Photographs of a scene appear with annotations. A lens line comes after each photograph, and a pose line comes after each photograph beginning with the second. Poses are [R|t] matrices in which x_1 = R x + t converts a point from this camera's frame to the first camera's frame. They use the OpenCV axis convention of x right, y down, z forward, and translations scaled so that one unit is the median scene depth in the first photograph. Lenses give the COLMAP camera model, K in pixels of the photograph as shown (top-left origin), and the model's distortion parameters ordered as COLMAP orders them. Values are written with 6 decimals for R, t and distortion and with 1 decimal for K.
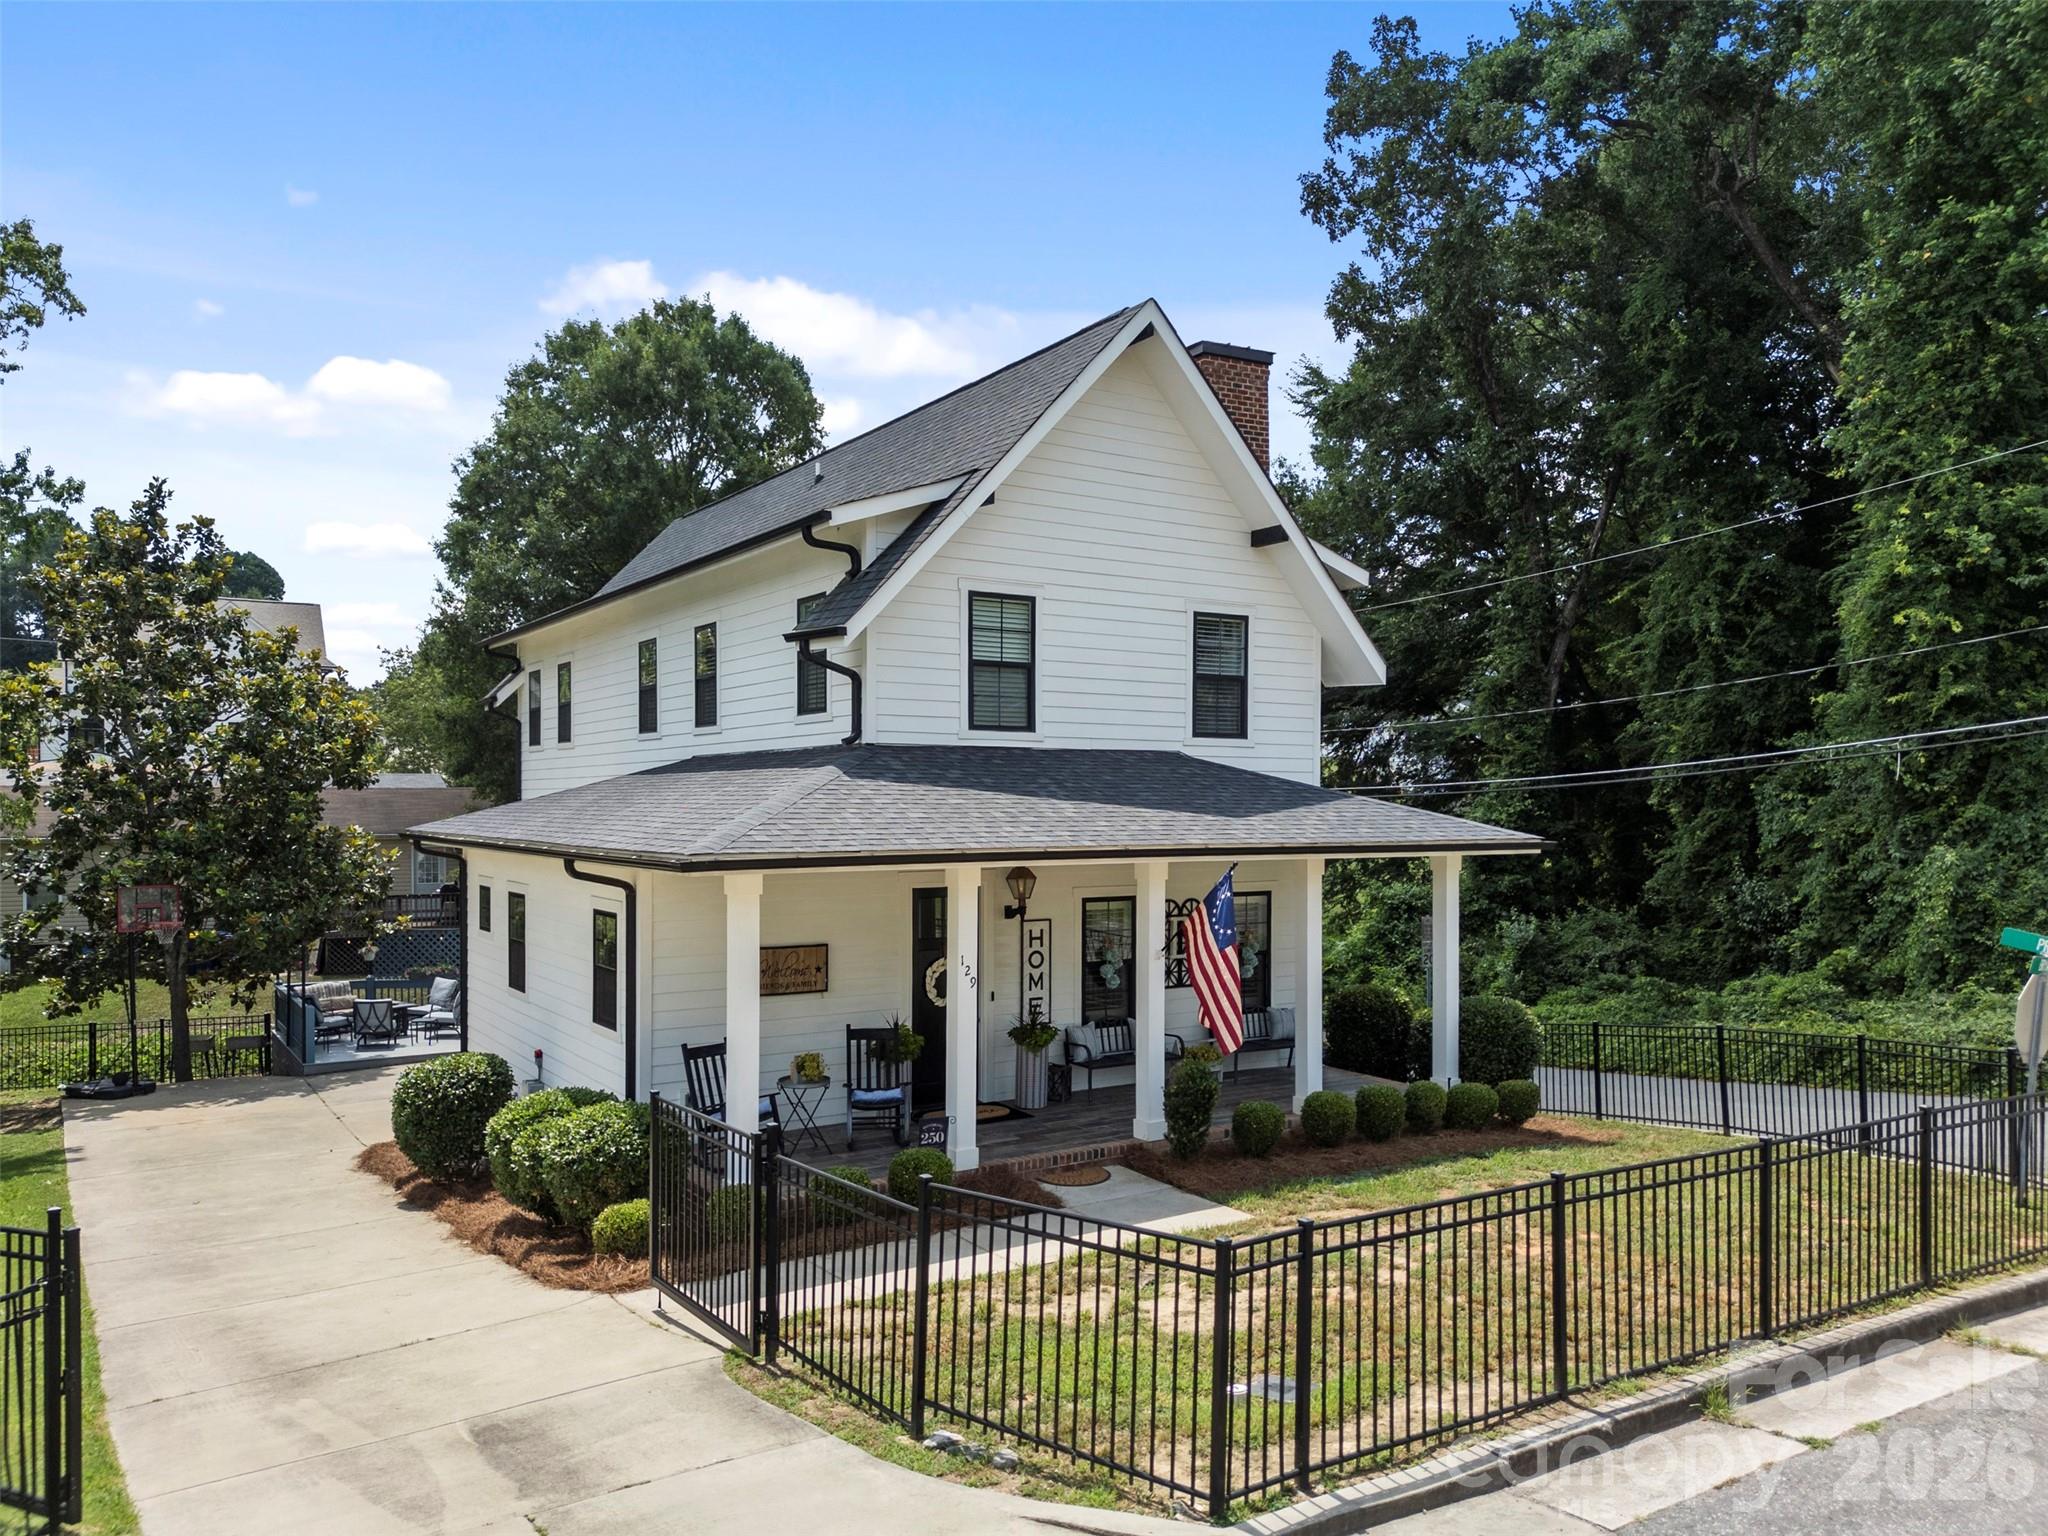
lens RADIAL K [[1467.2, 0, 1034.0], [0, 1467.2, 827.2], [0, 0, 1]] dist [0.064433, -0.059464]
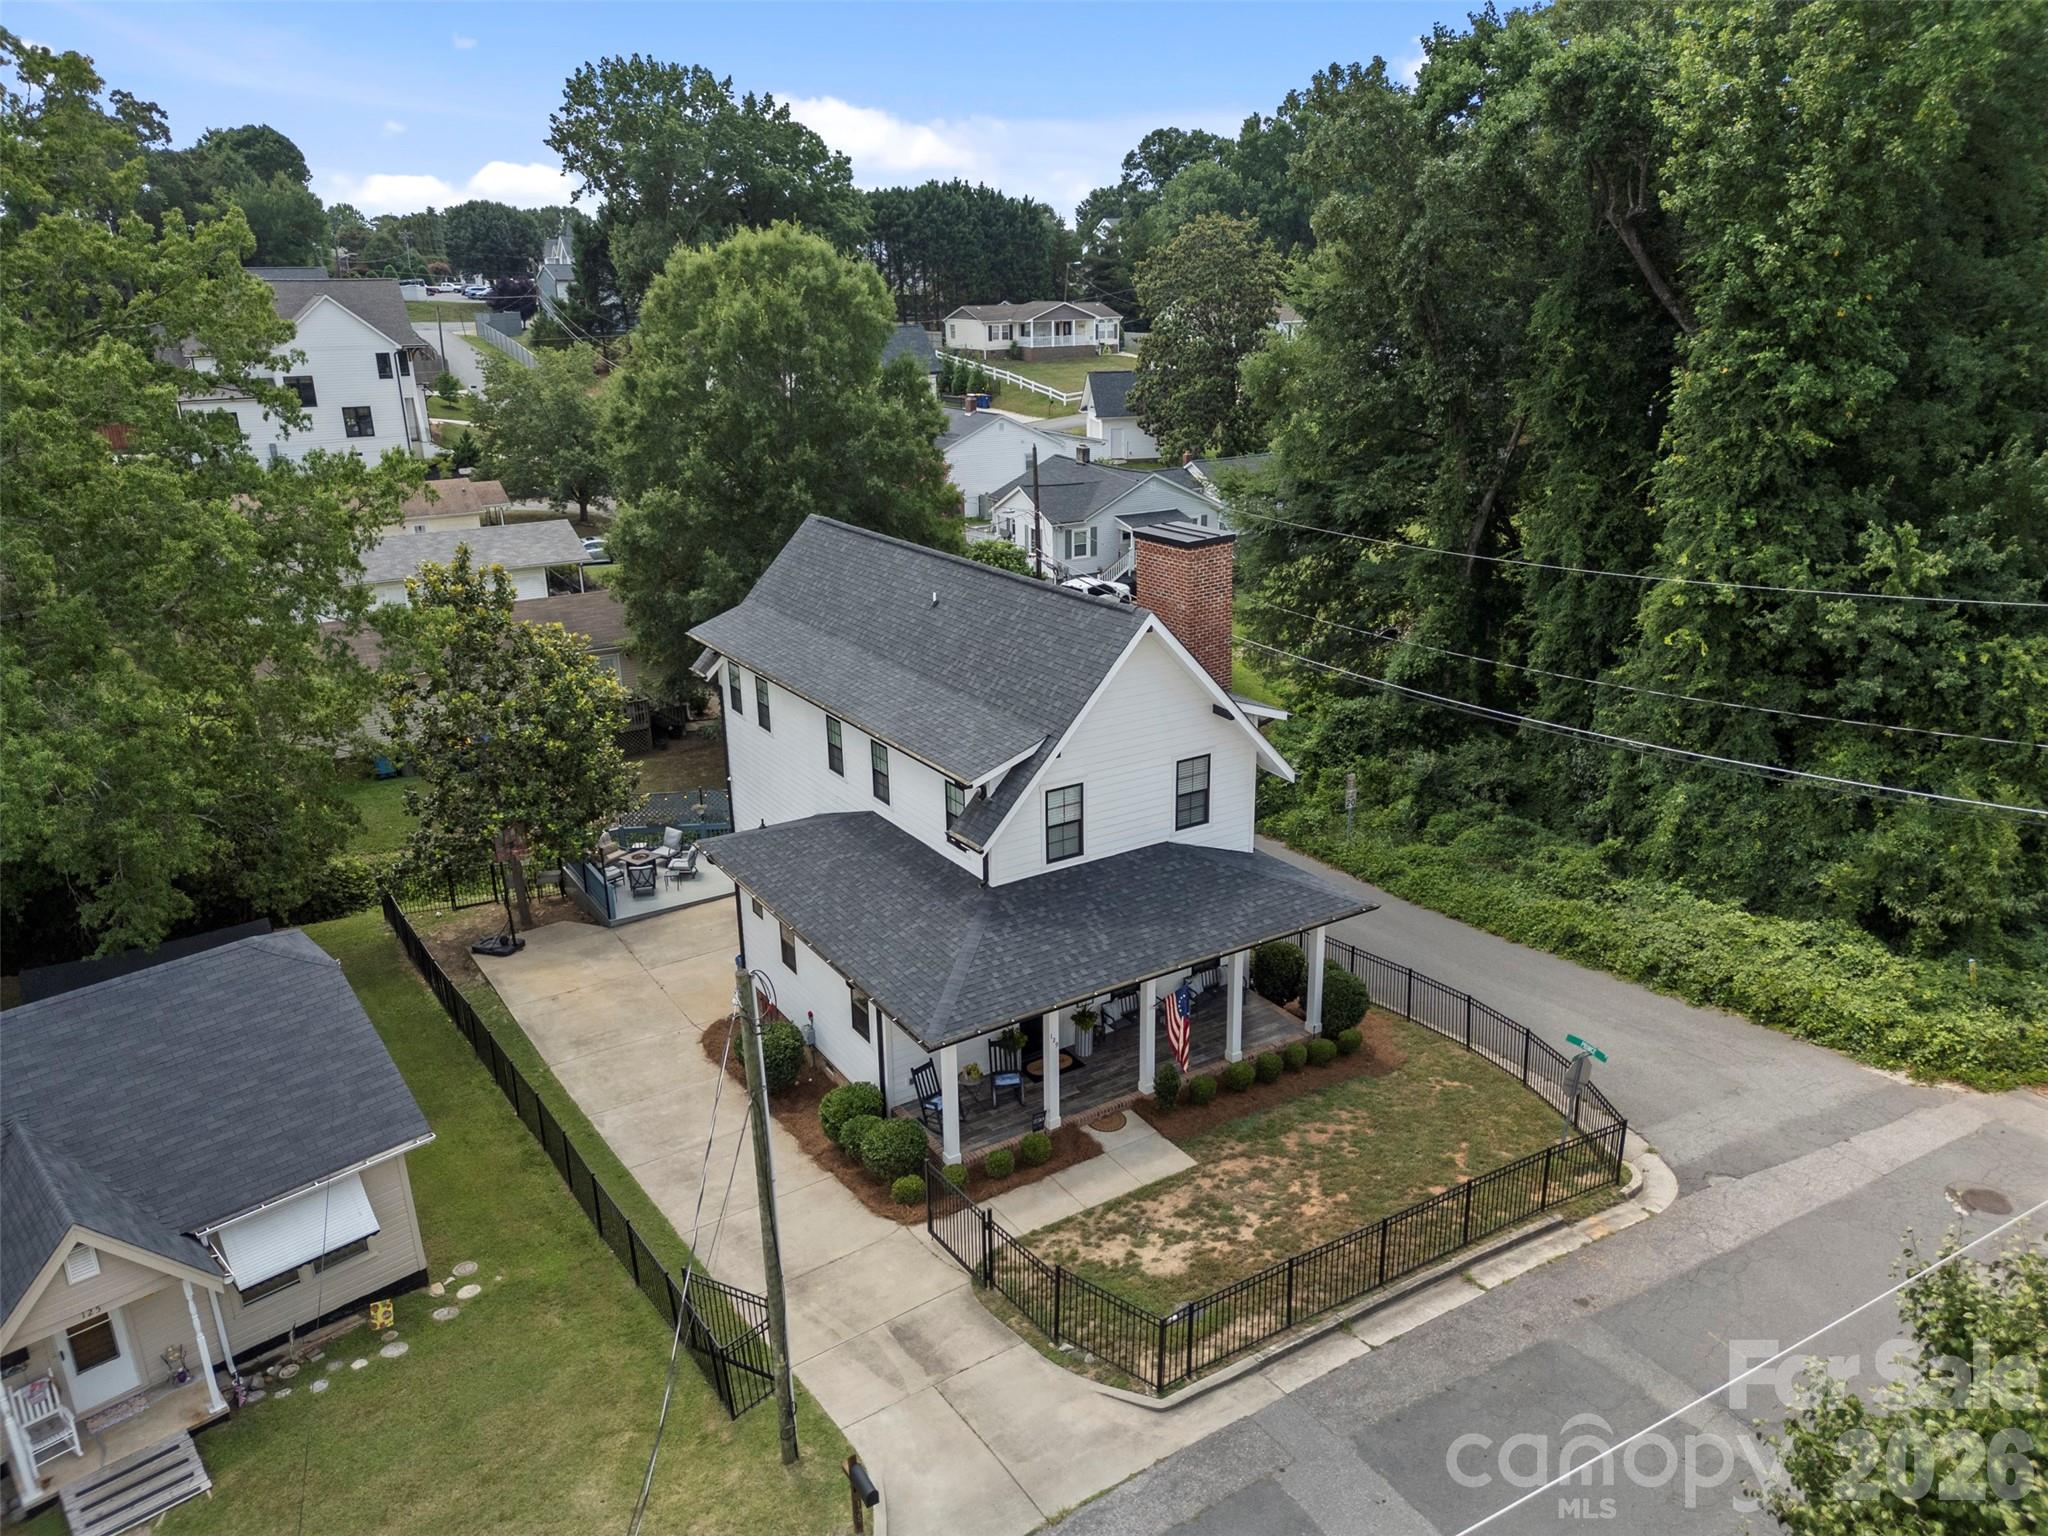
lens RADIAL K [[1439.2, 0, 1024.0], [0, 1439.2, 768.0], [0, 0, 1]] dist [0.060364, -0.063569]
pose [[0.999663, -0.011565, -0.023247, -0.029259], [0.018073, 0.952753, 0.303207, -0.678292], [0.018642, -0.303525, 0.952641, -0.598242]]
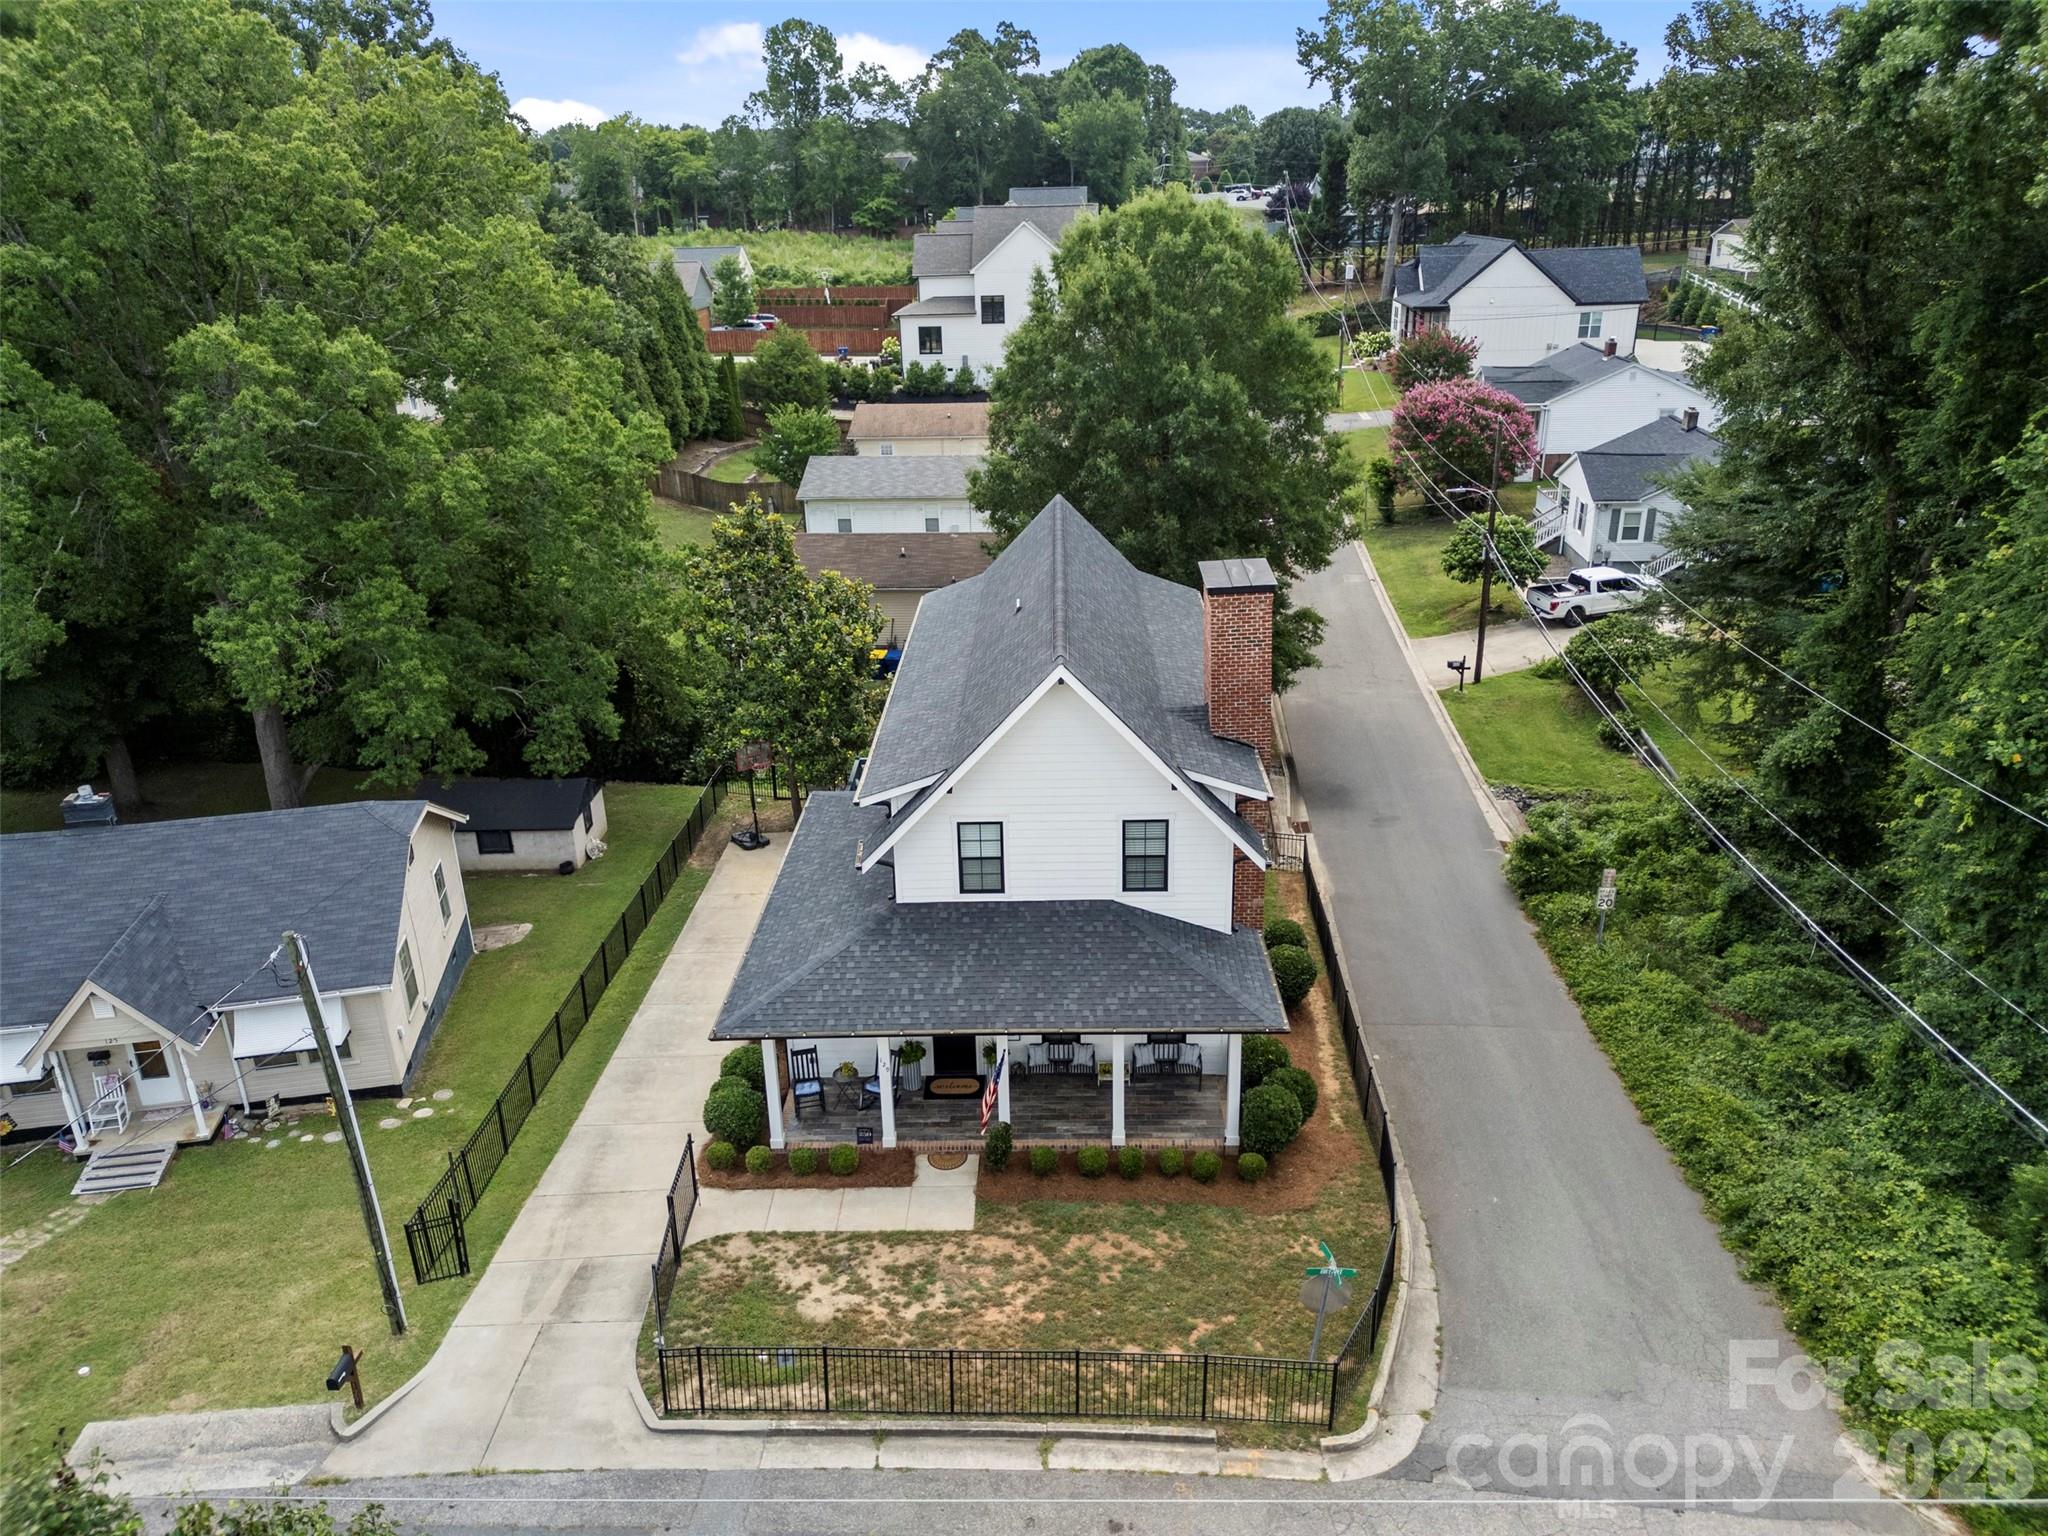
lens RADIAL K [[1439.2, 0, 1024.0], [0, 1439.2, 768.0], [0, 0, 1]] dist [0.060364, -0.063569]
pose [[0.826047, 0.189949, -0.530627, 0.877904], [0.015864, 0.933285, 0.358786, -0.799142], [0.563378, -0.304792, 0.767924, -0.236928]]
